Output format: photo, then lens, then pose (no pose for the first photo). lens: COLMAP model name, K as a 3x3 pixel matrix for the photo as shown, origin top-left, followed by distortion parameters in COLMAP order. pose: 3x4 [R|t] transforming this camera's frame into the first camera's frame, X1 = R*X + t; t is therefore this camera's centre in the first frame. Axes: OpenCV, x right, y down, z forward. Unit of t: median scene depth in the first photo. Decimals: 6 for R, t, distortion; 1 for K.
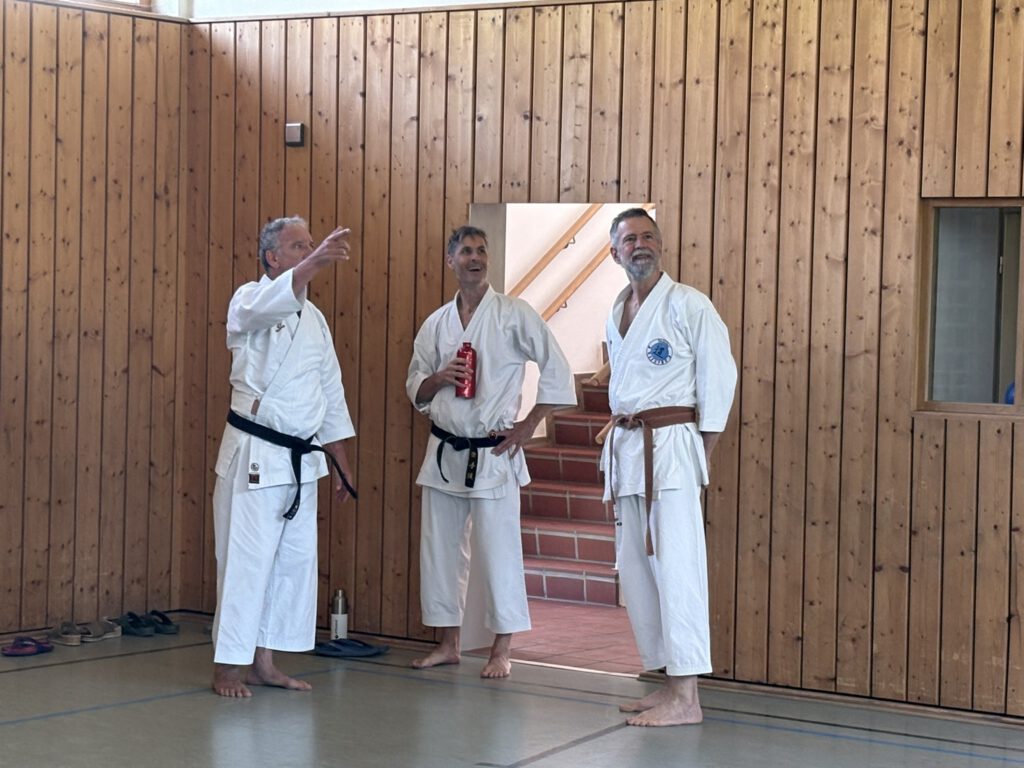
lens RADIAL K [[2648.7, 0, 512.8], [0, 2648.7, 378.1], [0, 0, 1]] dist [0.269051, 0.000000]
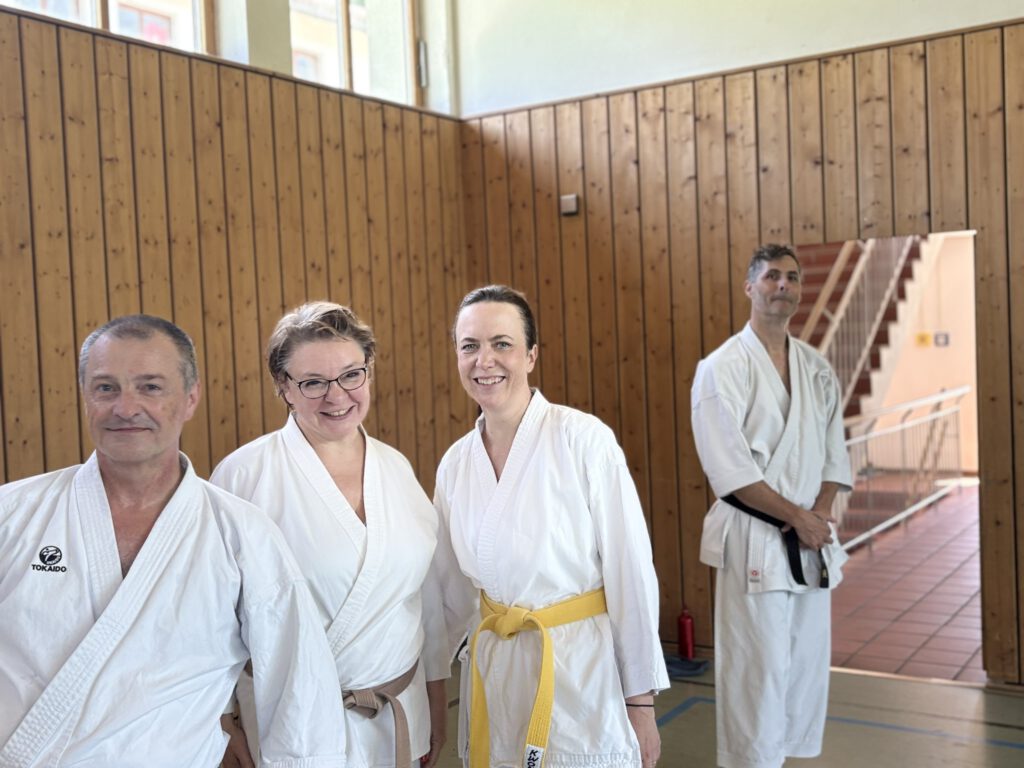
lens RADIAL K [[1160.9, 0, 521.8], [0, 1160.9, 407.9], [0, 0, 1]] dist [0.014937, 0.000000]
pose [[0.995623, -0.070184, 0.061720, -0.143629], [0.068883, 0.997361, 0.022958, -0.018315], [-0.063168, -0.018606, 0.997829, 0.519230]]
